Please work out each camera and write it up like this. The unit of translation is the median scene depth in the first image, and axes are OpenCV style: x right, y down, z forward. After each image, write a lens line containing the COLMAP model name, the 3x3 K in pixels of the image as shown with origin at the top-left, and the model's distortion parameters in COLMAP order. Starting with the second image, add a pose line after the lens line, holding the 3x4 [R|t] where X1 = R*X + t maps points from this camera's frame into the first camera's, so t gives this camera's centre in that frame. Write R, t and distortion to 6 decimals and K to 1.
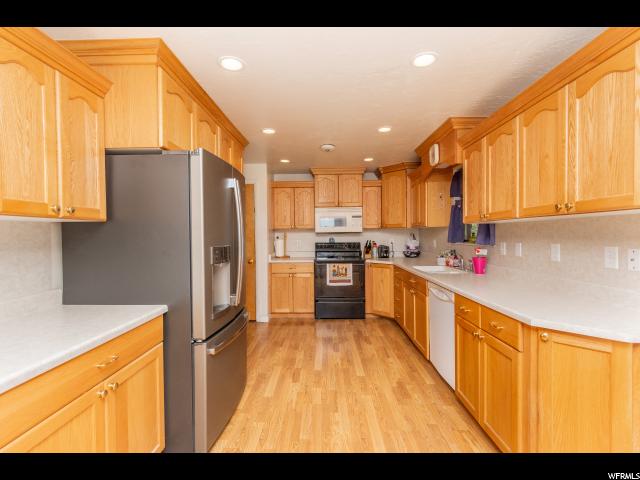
lens RADIAL K [[301.0, 0, 320.0], [0, 301.0, 240.0], [0, 0, 1]] dist [-0.014293, -0.000287]
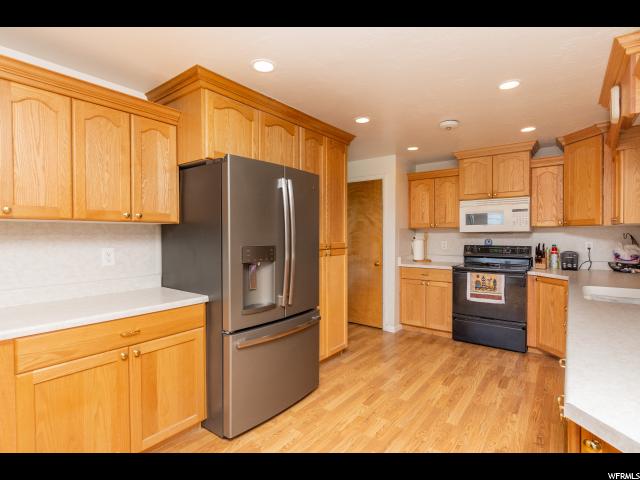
lens RADIAL K [[325.5, 0, 320.0], [0, 325.5, 240.0], [0, 0, 1]] dist [-0.000245, 0.000159]
pose [[0.808328, 0.016581, -0.588499, 0.212191], [-0.016220, 0.999851, 0.005892, -0.003779], [0.588509, 0.004783, 0.808476, 0.091520]]
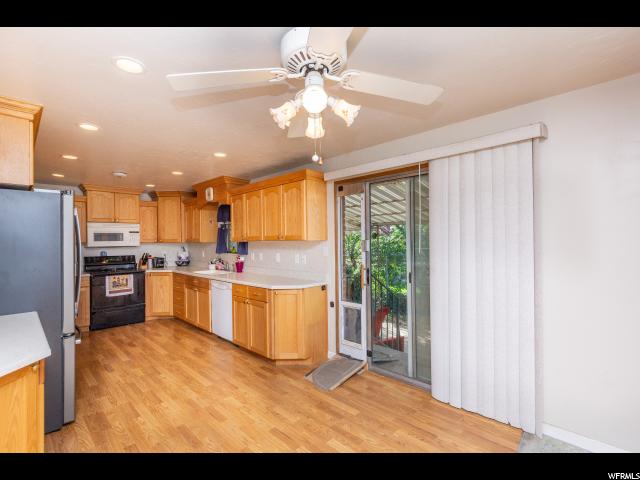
lens RADIAL K [[301.0, 0, 320.0], [0, 301.0, 240.0], [0, 0, 1]] dist [-0.014293, -0.000287]
pose [[0.679761, 0.001142, 0.733433, -0.242772], [0.020162, 0.999592, -0.020243, -0.013516], [-0.733156, 0.028548, 0.679461, -0.284698]]
